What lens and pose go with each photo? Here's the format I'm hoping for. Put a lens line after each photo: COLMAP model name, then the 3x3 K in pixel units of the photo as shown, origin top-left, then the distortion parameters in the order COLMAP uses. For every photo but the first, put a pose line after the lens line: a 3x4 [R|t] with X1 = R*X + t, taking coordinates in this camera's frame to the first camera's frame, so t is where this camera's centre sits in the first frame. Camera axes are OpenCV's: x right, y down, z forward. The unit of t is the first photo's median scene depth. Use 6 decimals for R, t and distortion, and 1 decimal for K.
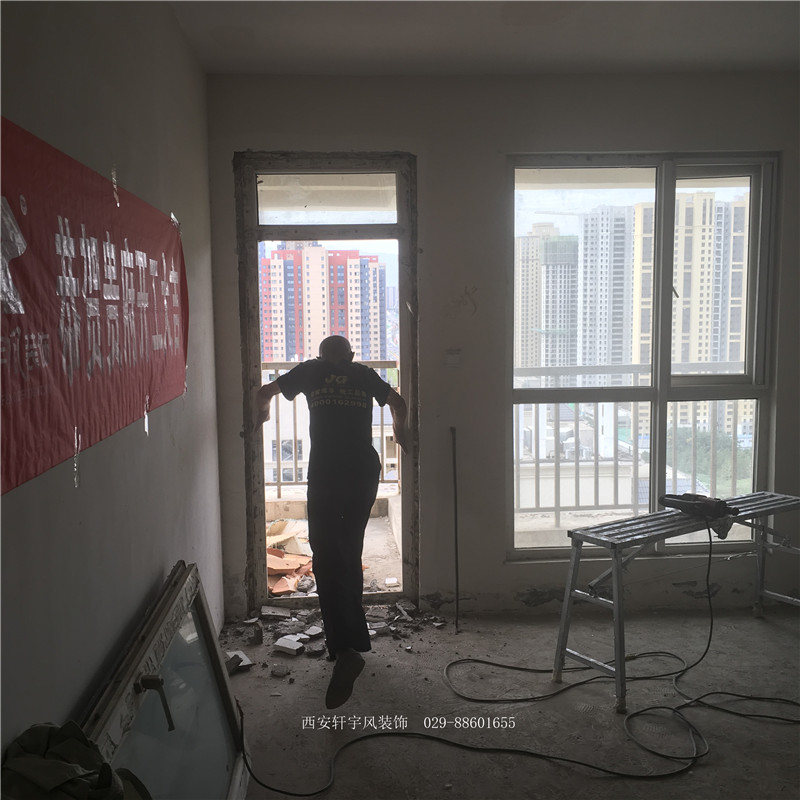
lens RADIAL K [[940.0, 0, 400.0], [0, 940.0, 400.0], [0, 0, 1]] dist [0.052840, 0.012052]
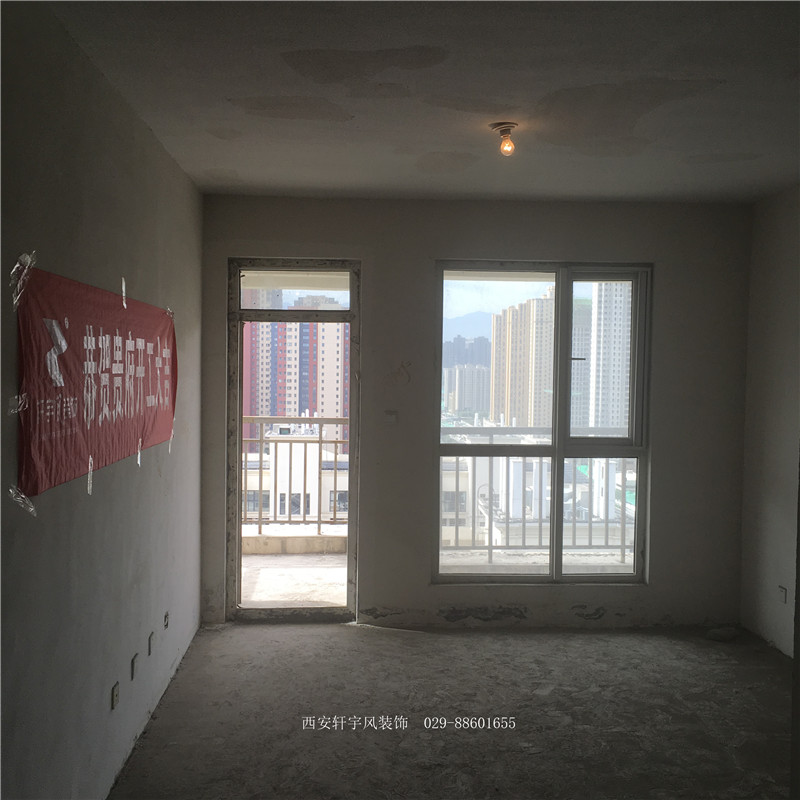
lens RADIAL K [[940.0, 0, 400.0], [0, 940.0, 400.0], [0, 0, 1]] dist [0.052840, 0.012052]
pose [[0.999514, 0.027704, -0.014257, 0.119817], [-0.028522, 0.997746, -0.060748, 0.010678], [0.012541, 0.061125, 0.998051, -0.354333]]
